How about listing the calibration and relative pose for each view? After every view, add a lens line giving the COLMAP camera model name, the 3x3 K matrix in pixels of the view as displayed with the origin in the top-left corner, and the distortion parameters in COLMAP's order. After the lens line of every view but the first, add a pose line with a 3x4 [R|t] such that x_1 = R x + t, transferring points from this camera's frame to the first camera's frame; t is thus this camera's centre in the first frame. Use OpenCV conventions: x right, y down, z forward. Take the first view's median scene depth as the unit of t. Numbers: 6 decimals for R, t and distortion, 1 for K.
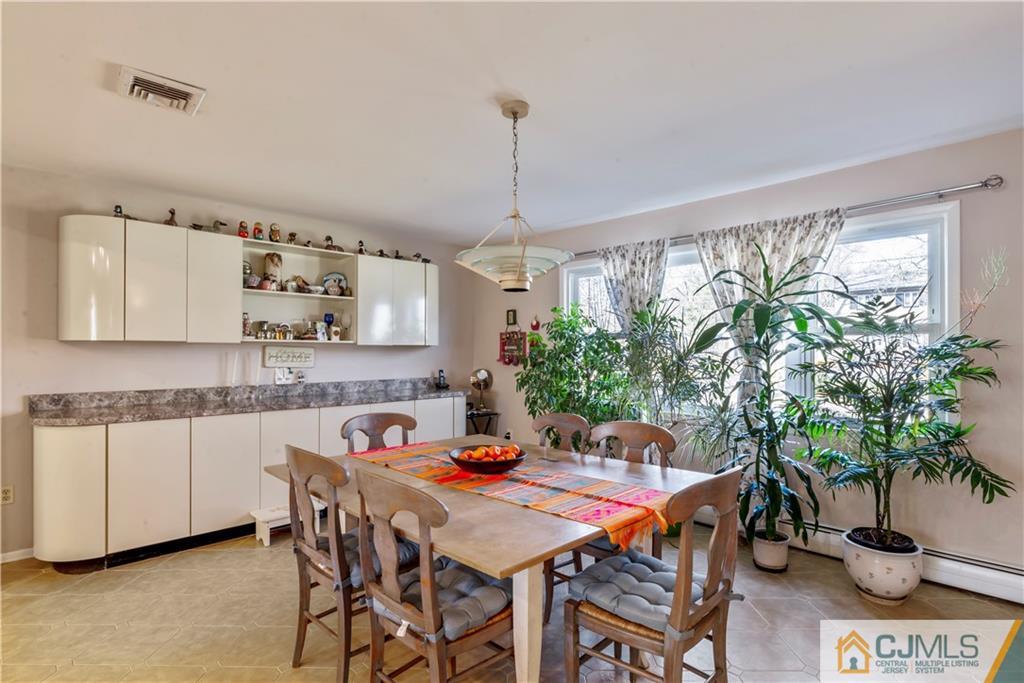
lens RADIAL K [[513.1, 0, 510.2], [0, 513.1, 349.3], [0, 0, 1]] dist [0.000041, -0.000323]
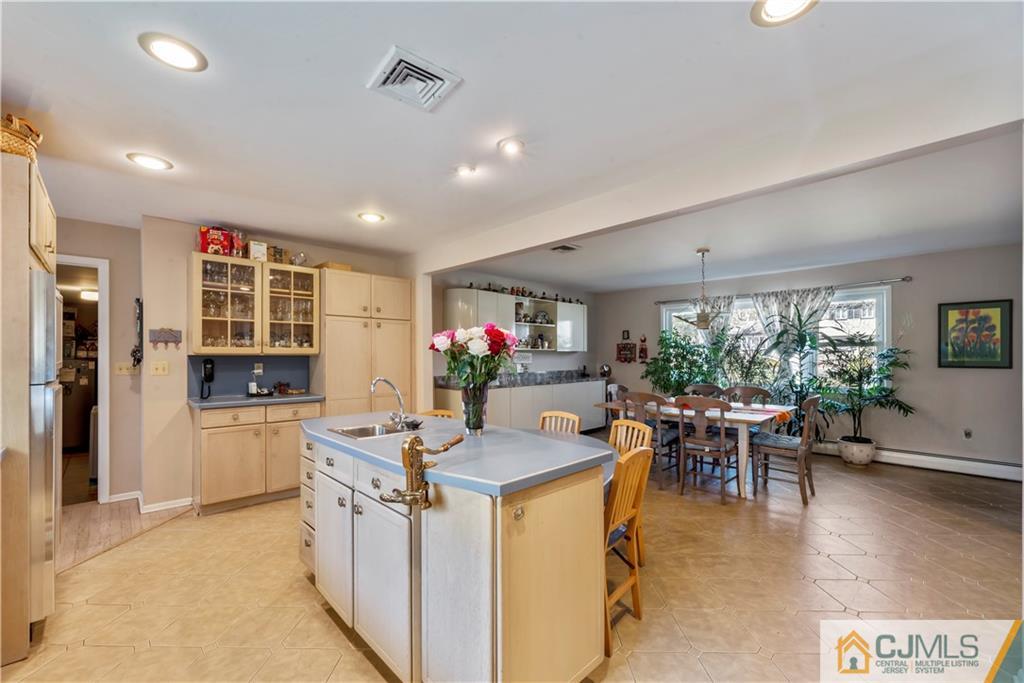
lens RADIAL K [[418.2, 0, 509.1], [0, 418.2, 352.7], [0, 0, 1]] dist [0.000168, -0.000073]
pose [[0.999999, -0.001098, -0.000386, -0.528420], [0.001099, 0.999999, 0.000107, -0.004499], [0.000386, -0.000108, 1.000000, -0.549285]]
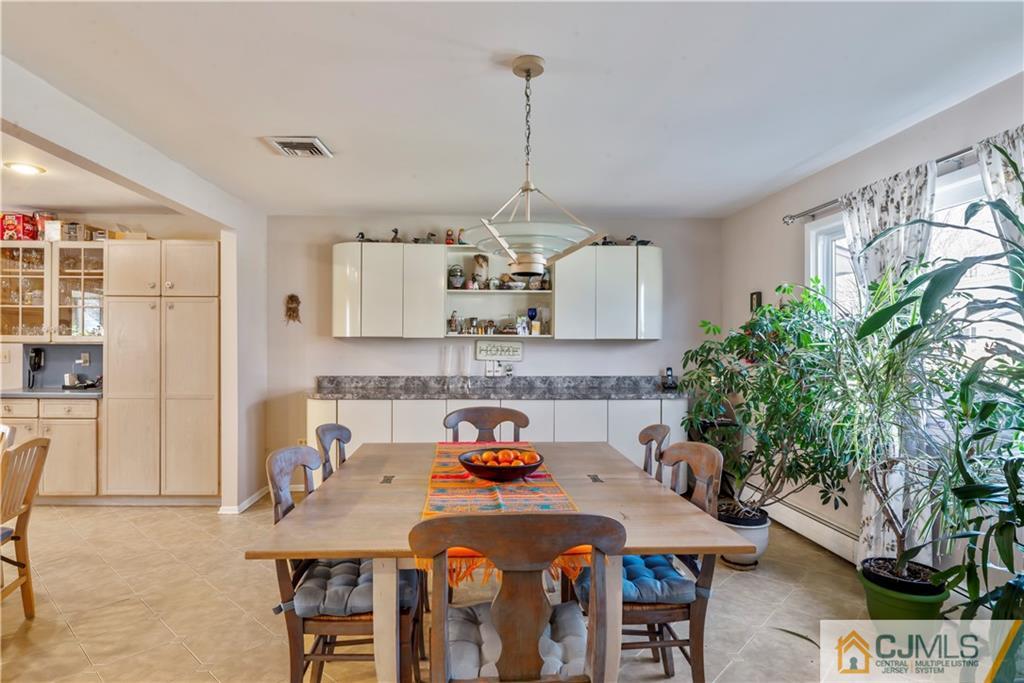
lens RADIAL K [[550.9, 0, 492.2], [0, 550.9, 344.3], [0, 0, 1]] dist [0.000690, -0.000532]
pose [[0.744330, -0.000739, -0.667811, 0.354596], [0.000216, 1.000000, -0.000867, 0.002819], [0.667811, 0.000501, 0.744330, 0.159032]]
